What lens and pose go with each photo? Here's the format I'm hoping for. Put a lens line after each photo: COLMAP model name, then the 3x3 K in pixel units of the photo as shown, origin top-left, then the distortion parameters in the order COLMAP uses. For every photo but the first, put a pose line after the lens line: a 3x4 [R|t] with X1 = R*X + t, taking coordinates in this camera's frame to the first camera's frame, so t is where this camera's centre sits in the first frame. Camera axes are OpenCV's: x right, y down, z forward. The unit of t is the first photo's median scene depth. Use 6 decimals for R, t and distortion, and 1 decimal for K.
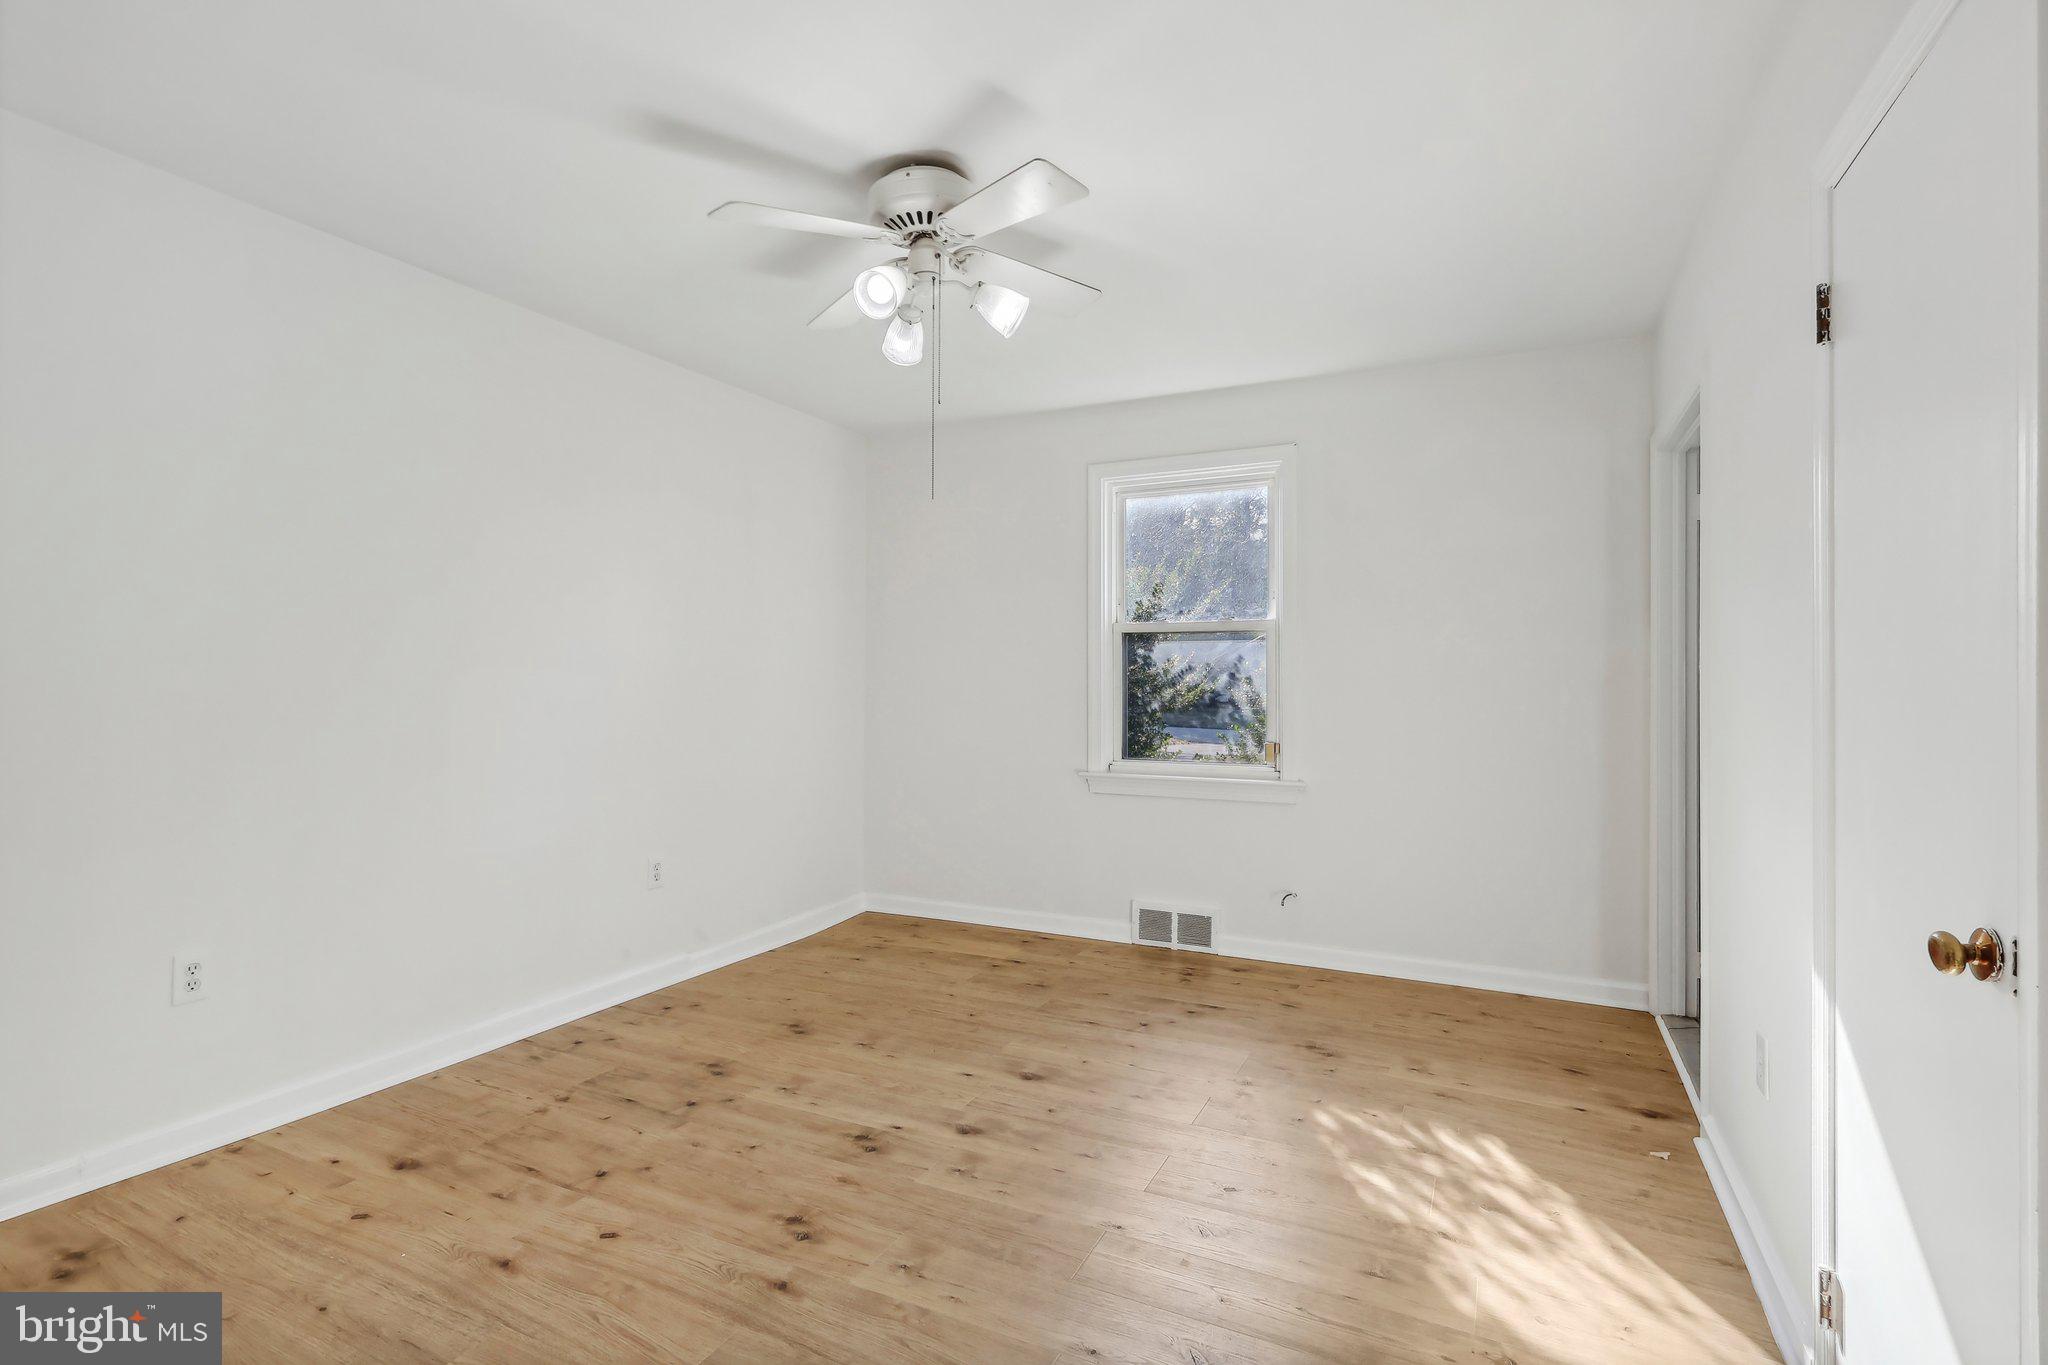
lens RADIAL K [[963.2, 0, 1020.8], [0, 963.2, 683.5], [0, 0, 1]] dist [0.007082, 0.000199]
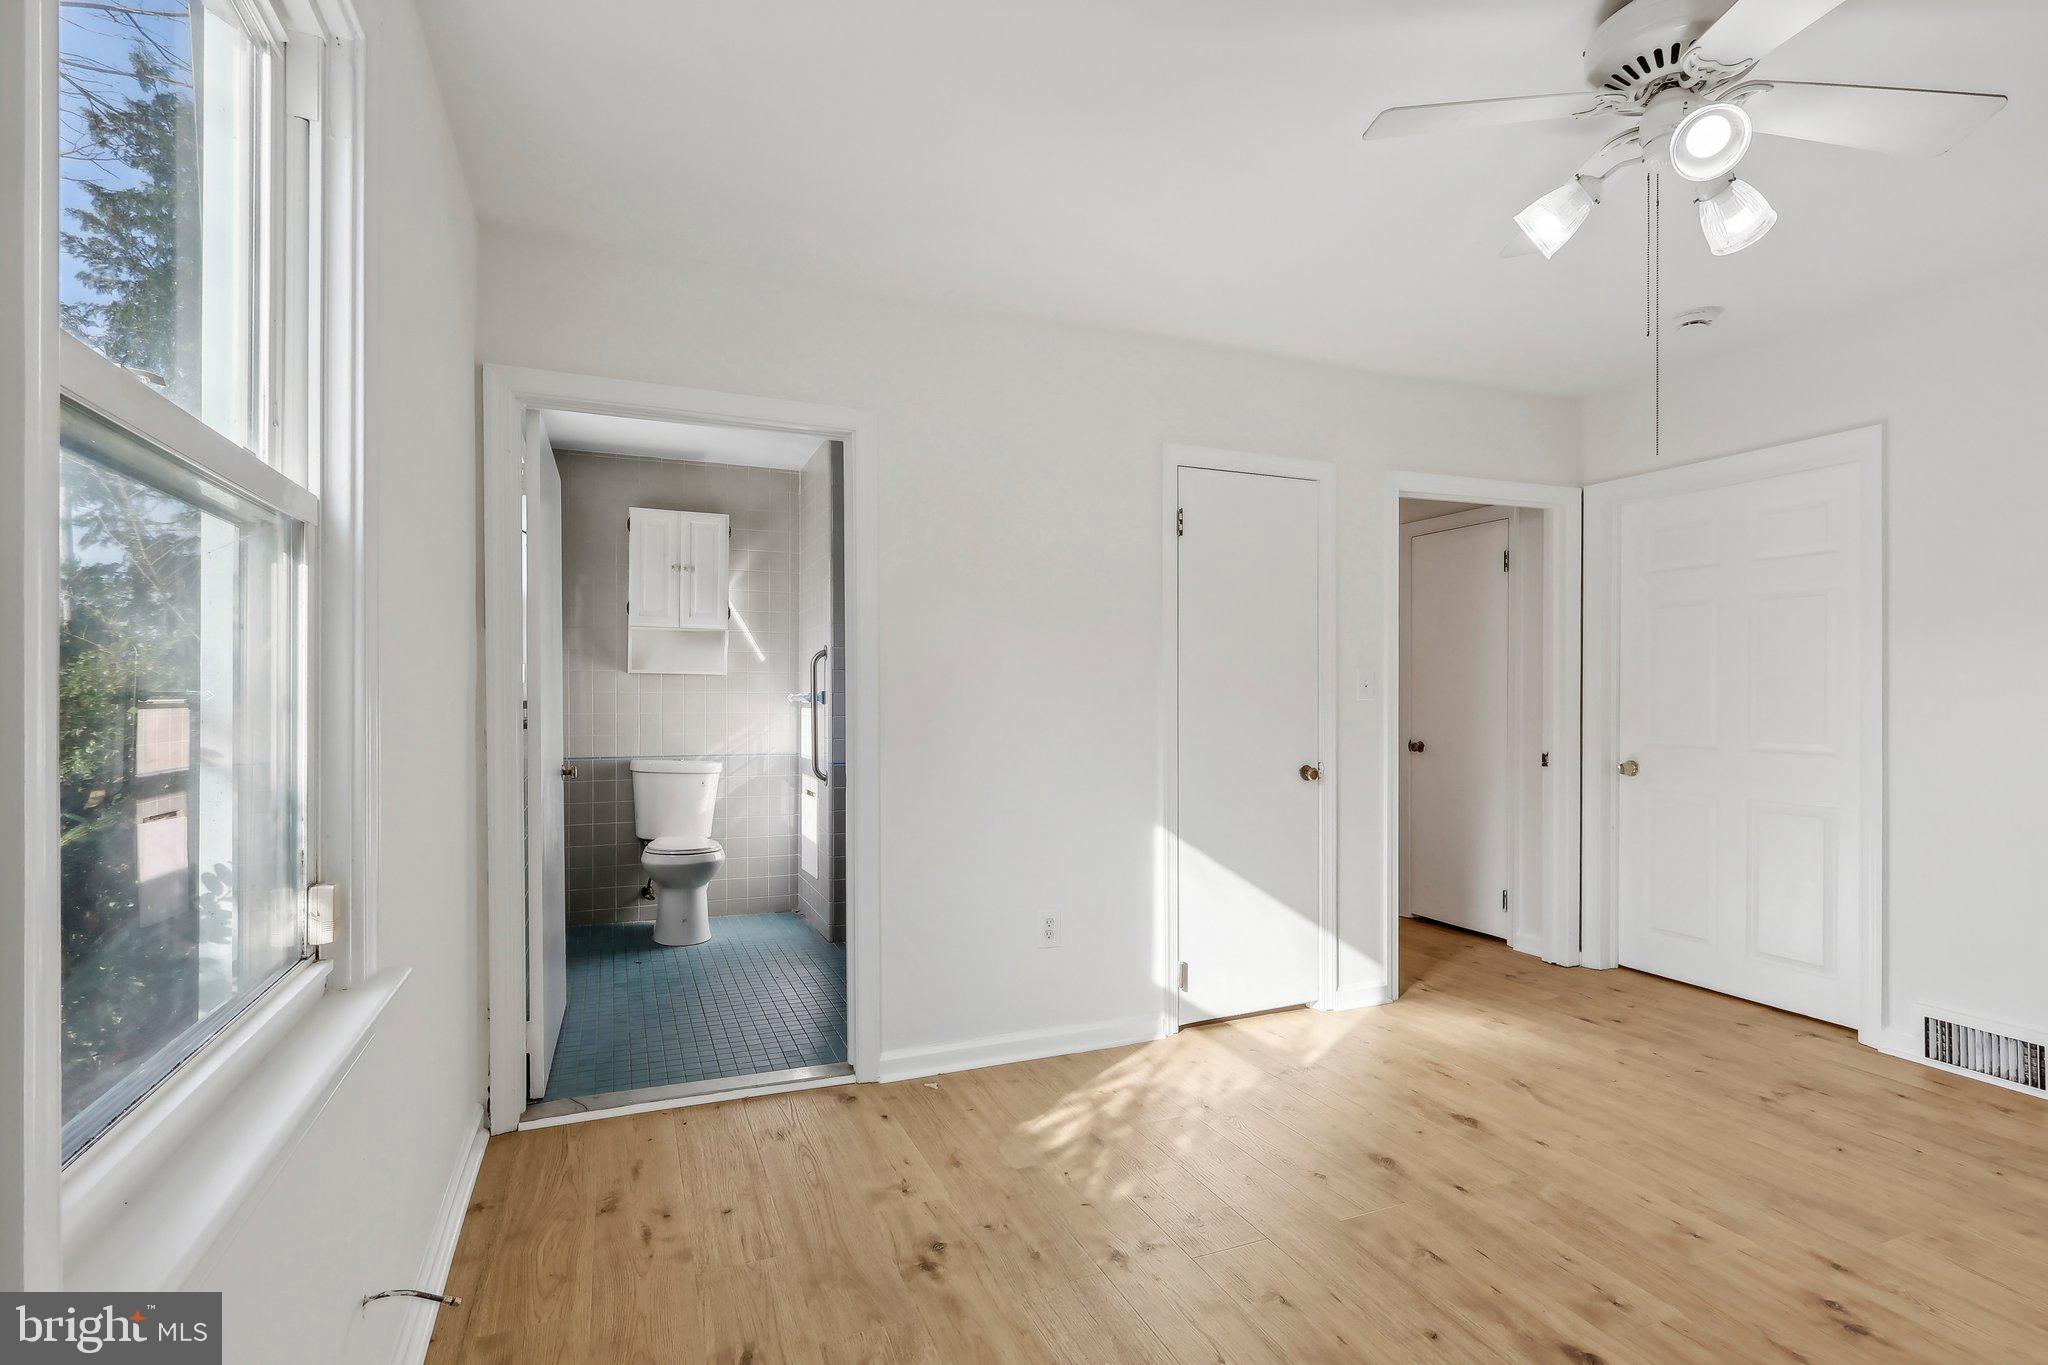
lens RADIAL K [[963.2, 0, 1010.6], [0, 963.2, 693.2], [0, 0, 1]] dist [0.007082, 0.000199]
pose [[-0.744988, 0.000030, 0.667078, -0.229286], [-0.003328, 0.999987, -0.003761, -0.003505], [-0.667069, -0.005022, -0.744979, 1.954527]]
